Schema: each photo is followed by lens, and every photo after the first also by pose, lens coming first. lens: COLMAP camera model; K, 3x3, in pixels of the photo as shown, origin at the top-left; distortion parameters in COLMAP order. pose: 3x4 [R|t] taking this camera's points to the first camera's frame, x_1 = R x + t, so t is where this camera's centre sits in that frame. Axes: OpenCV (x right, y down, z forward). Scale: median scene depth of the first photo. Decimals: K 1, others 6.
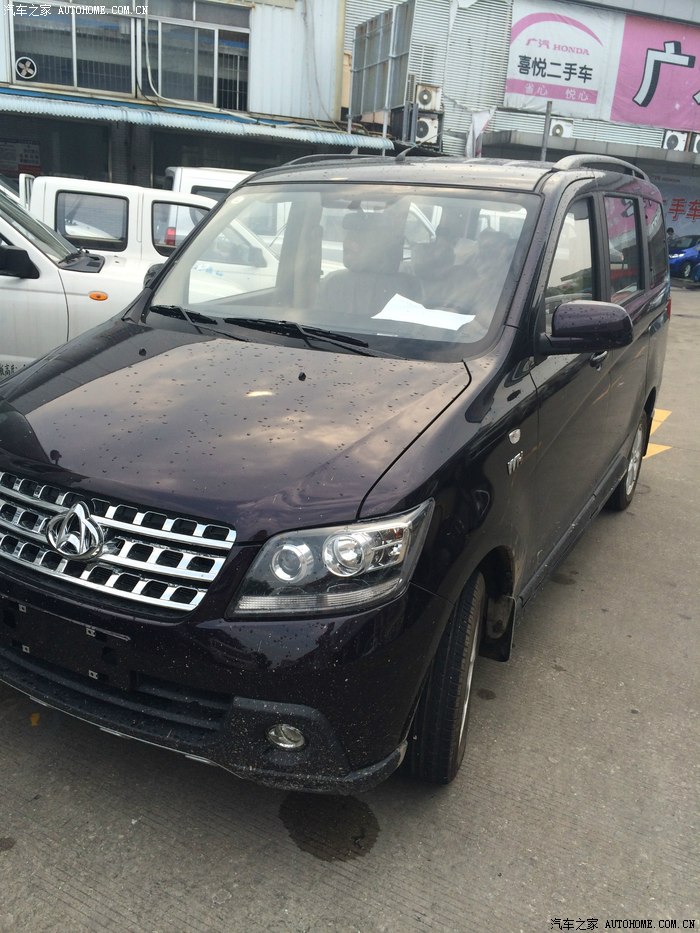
lens RADIAL K [[818.4, 0, 350.0], [0, 818.4, 466.2], [0, 0, 1]] dist [0.001770, 0.000379]
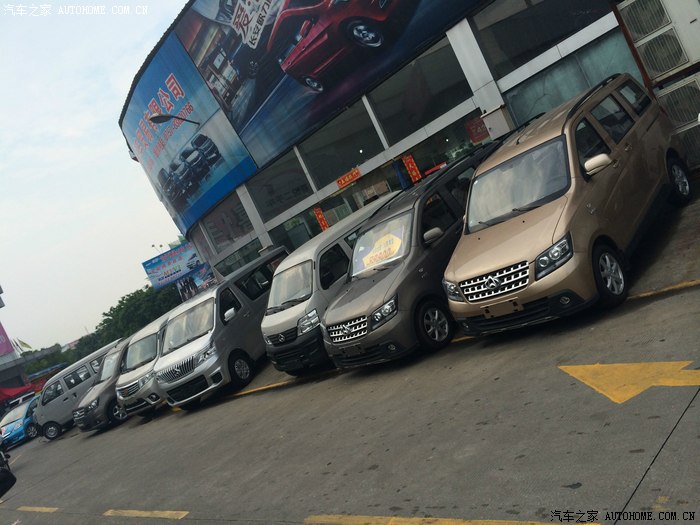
lens RADIAL K [[614.0, 0, 350.0], [0, 614.0, 262.5], [0, 0, 1]] dist [0.001770, 0.000379]
pose [[0.537665, -0.370674, 0.757309, -2.960674], [0.290268, 0.924652, 0.246501, -0.945783], [-0.791619, 0.087287, 0.604748, -0.213492]]
